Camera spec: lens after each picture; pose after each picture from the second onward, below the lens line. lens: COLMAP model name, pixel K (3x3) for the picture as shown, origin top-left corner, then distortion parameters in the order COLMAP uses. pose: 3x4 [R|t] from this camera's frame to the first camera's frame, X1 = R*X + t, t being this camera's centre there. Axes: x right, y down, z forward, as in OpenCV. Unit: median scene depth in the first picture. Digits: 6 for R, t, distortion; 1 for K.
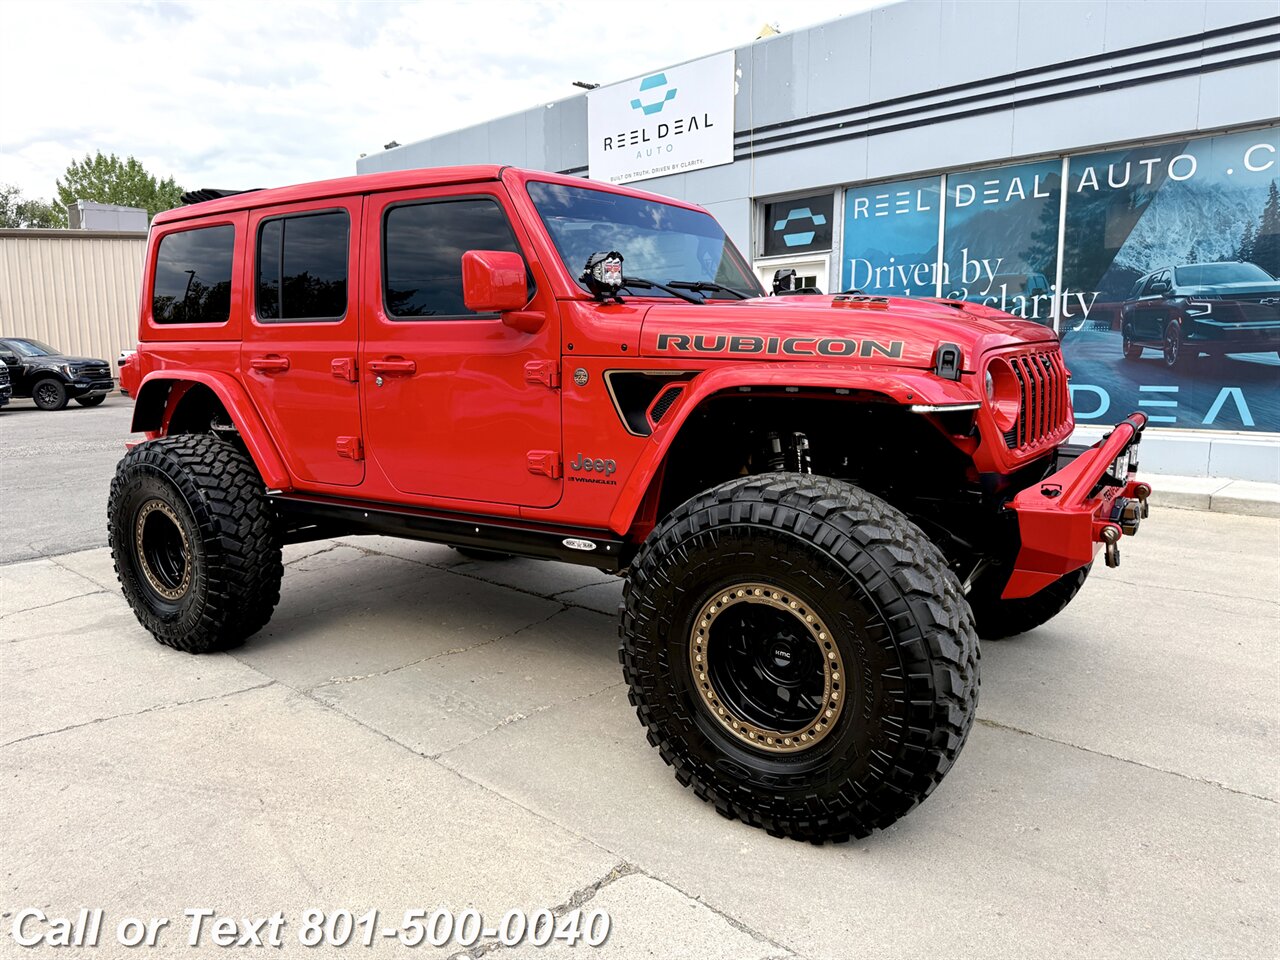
lens RADIAL K [[915.4, 0, 649.1], [0, 915.4, 474.2], [0, 0, 1]] dist [0.029909, -0.044151]
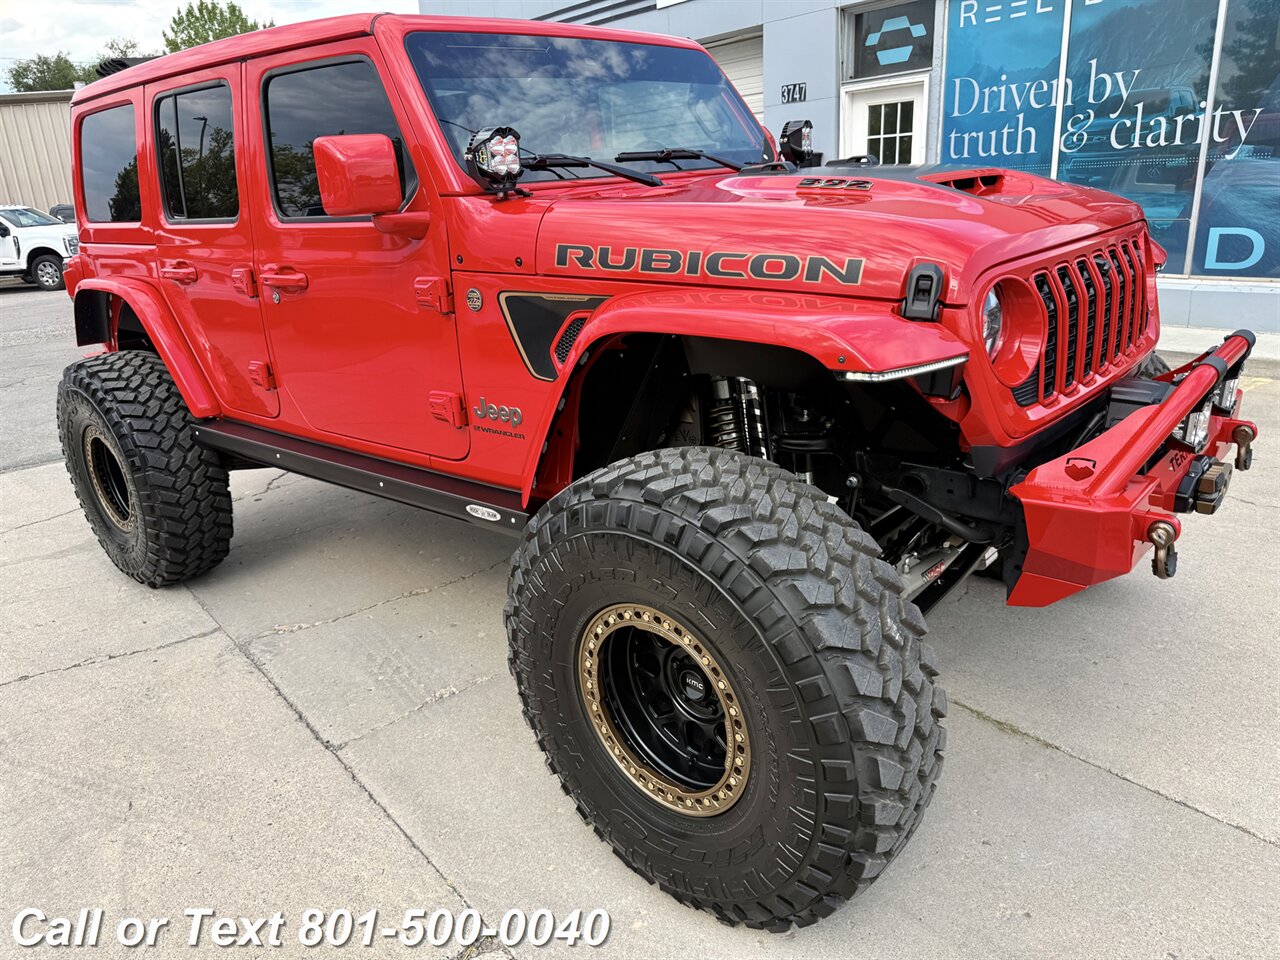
lens RADIAL K [[915.4, 0, 646.9], [0, 915.4, 479.9], [0, 0, 1]] dist [0.029909, -0.044151]
pose [[0.990514, -0.000184, -0.137409, 0.128453], [0.024795, 0.983824, 0.177416, -0.065657], [0.135154, -0.179140, 0.974496, 0.168531]]
